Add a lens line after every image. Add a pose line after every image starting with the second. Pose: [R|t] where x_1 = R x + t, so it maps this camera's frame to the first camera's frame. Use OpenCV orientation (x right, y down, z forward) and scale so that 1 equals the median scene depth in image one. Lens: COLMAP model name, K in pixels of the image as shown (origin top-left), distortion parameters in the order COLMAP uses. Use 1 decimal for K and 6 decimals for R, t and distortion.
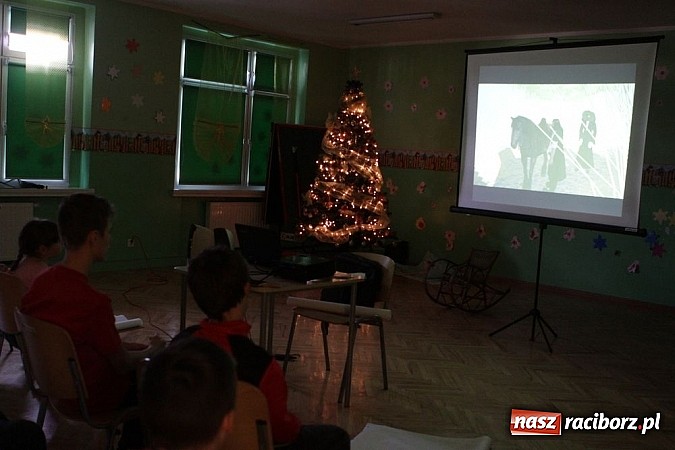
lens RADIAL K [[744.6, 0, 337.5], [0, 744.6, 225.0], [0, 0, 1]] dist [-0.094031, 0.041504]
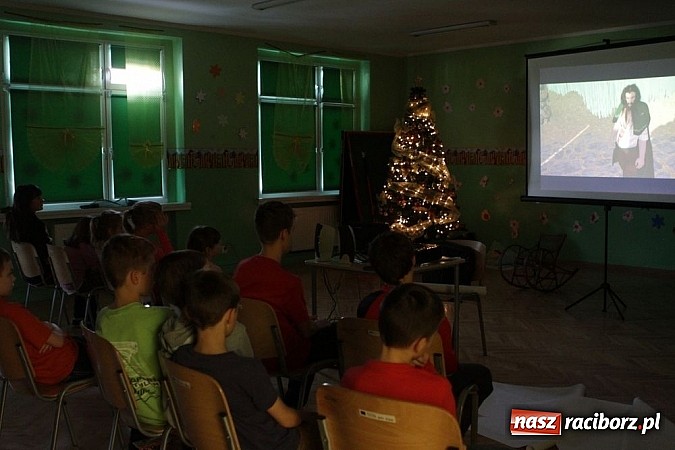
lens RADIAL K [[744.6, 0, 337.5], [0, 744.6, 225.0], [0, 0, 1]] dist [-0.094031, 0.041504]
pose [[0.996155, -0.065162, -0.058558, -0.044900], [0.064962, 0.997874, -0.005309, 0.004480], [0.058779, 0.001485, 0.998270, -0.091159]]
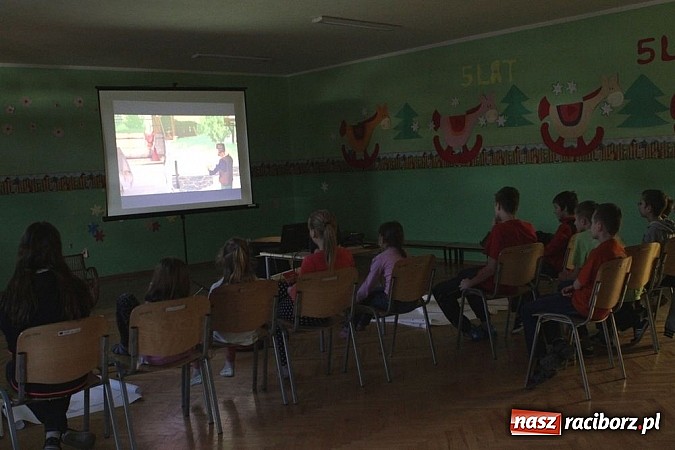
lens RADIAL K [[744.6, 0, 337.5], [0, 744.6, 225.0], [0, 0, 1]] dist [-0.094031, 0.041504]
pose [[0.118676, -0.149081, 0.981678, -0.742178], [0.153353, 0.979554, 0.130220, -0.084107], [-0.981019, 0.135089, 0.139112, 0.361007]]
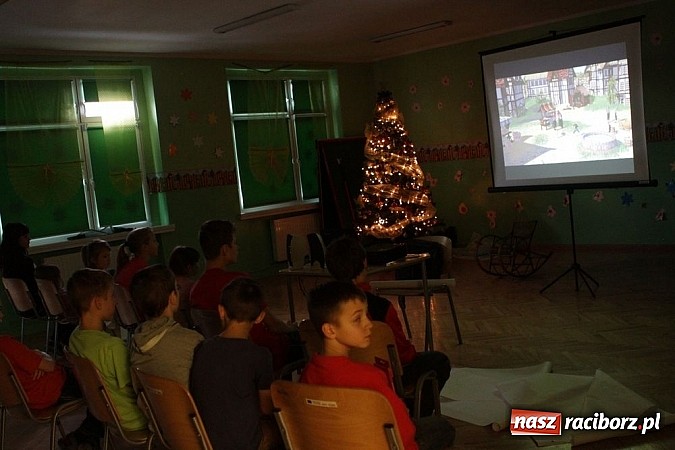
lens RADIAL K [[744.6, 0, 337.5], [0, 744.6, 225.0], [0, 0, 1]] dist [-0.094031, 0.041504]
pose [[0.985594, -0.161107, -0.051466, -0.021483], [0.160769, 0.986934, -0.010679, 0.004640], [0.052514, 0.002251, 0.998618, -0.121981]]
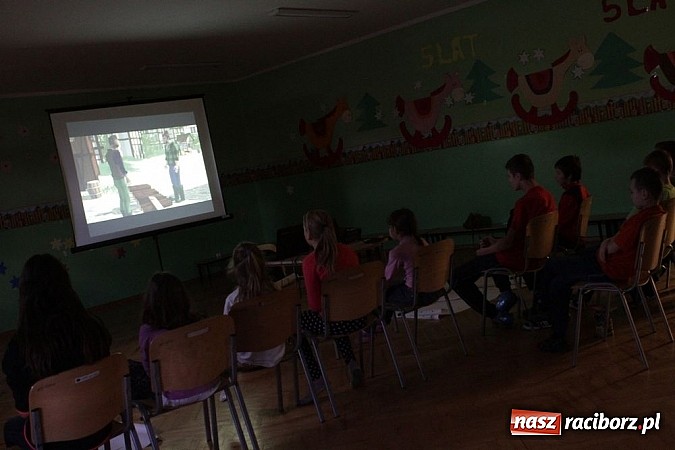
lens RADIAL K [[744.6, 0, 337.5], [0, 744.6, 225.0], [0, 0, 1]] dist [-0.094031, 0.041504]
pose [[0.027648, -0.153811, 0.987713, -0.701163], [0.267924, 0.953079, 0.140918, -0.082138], [-0.963043, 0.260736, 0.067560, 0.412544]]
